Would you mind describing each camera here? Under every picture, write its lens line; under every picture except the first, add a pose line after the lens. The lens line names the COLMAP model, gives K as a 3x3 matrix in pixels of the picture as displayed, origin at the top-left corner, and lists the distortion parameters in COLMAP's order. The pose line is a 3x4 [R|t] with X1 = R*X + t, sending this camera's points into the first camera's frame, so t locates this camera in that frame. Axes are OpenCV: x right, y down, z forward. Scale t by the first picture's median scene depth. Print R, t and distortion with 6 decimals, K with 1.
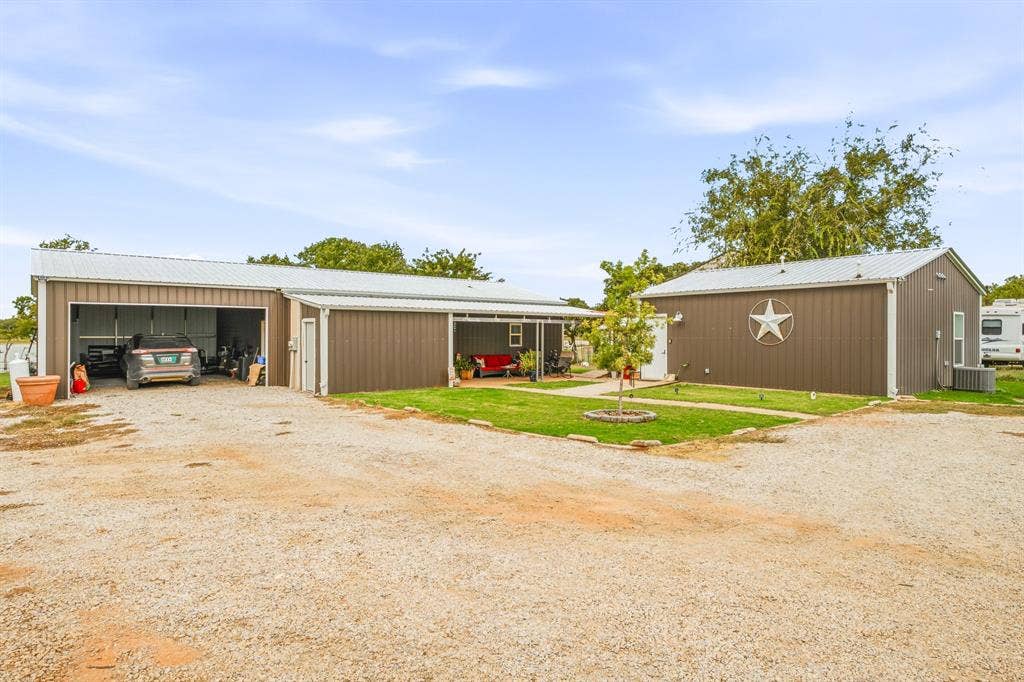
lens RADIAL K [[599.5, 0, 511.0], [0, 599.5, 342.2], [0, 0, 1]] dist [0.003020, 0.001812]
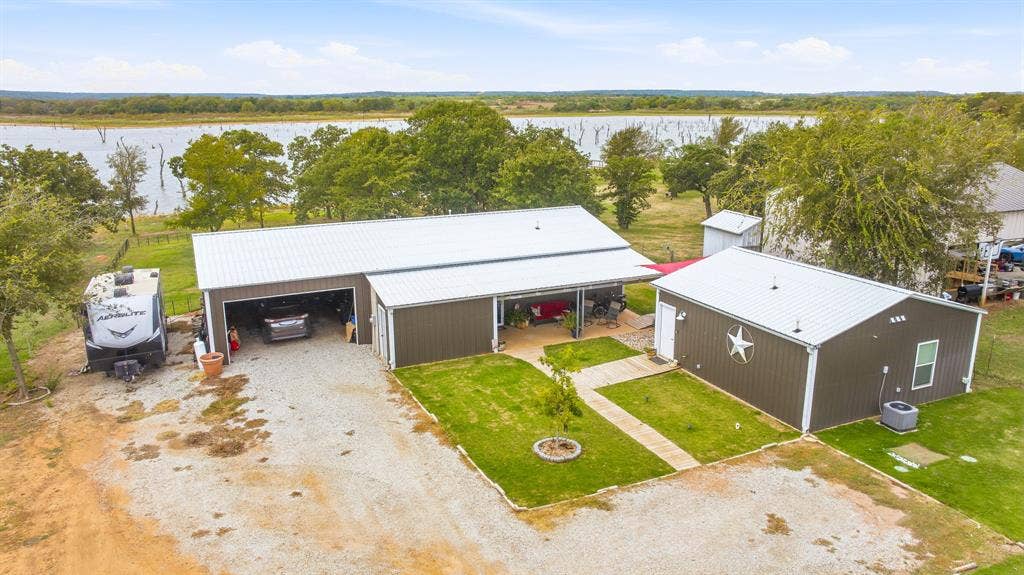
lens RADIAL K [[744.0, 0, 513.3], [0, 744.0, 286.1], [0, 0, 1]] dist [-0.013029, -0.001889]
pose [[0.968443, 0.065391, -0.240503, 0.303985], [-0.004277, 0.969186, 0.246291, -0.447062], [0.249197, -0.237490, 0.938882, -0.410768]]
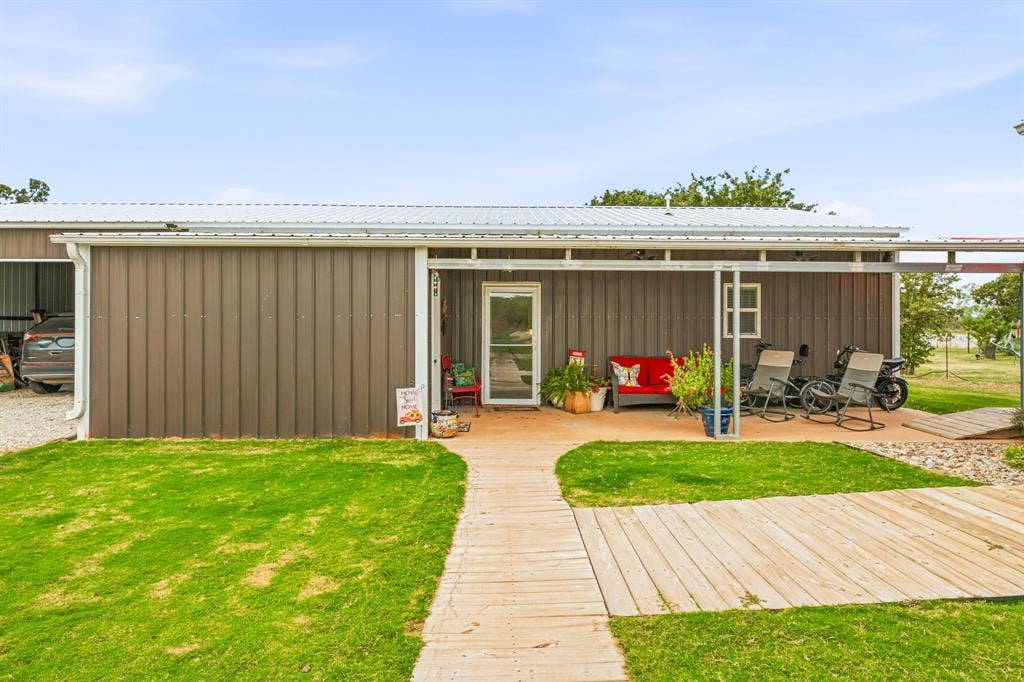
lens RADIAL K [[626.1, 0, 512.8], [0, 626.1, 332.1], [0, 0, 1]] dist [-0.003681, 0.000230]
pose [[0.782305, 0.007441, -0.622851, 0.205312], [-0.009762, 0.999952, -0.000315, 0.005546], [0.622819, 0.006327, 0.782341, 0.738002]]
